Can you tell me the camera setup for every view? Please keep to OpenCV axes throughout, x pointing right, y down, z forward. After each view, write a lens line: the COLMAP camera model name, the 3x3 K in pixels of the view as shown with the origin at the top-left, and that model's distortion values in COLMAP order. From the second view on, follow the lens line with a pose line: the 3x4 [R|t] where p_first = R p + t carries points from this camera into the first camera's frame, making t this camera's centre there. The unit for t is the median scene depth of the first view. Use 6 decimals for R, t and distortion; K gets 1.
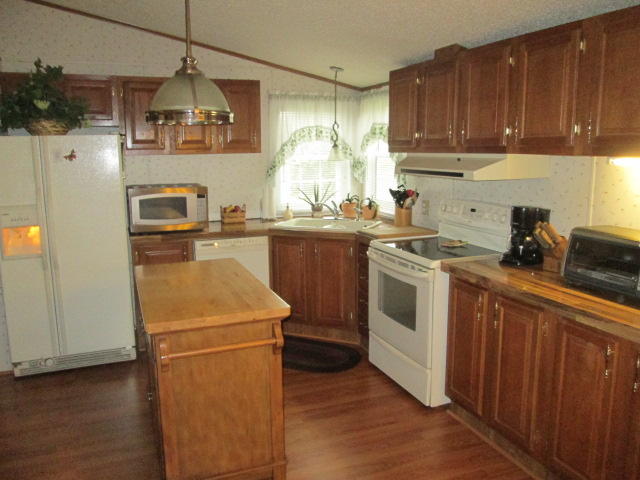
lens RADIAL K [[526.5, 0, 320.0], [0, 526.5, 240.0], [0, 0, 1]] dist [-0.063542, 0.003397]
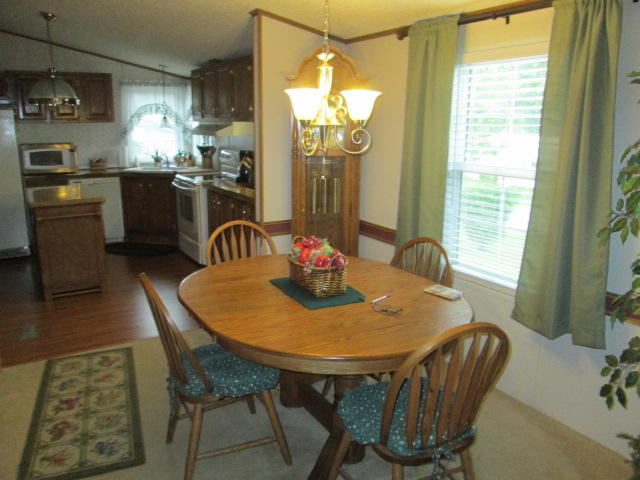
lens RADIAL K [[526.5, 0, 320.0], [0, 526.5, 240.0], [0, 0, 1]] dist [-0.063542, 0.003397]
pose [[0.987080, -0.025709, 0.158151, 0.238881], [0.017283, 0.998368, 0.054425, 0.106137], [-0.159292, -0.050989, 0.985914, -0.608623]]
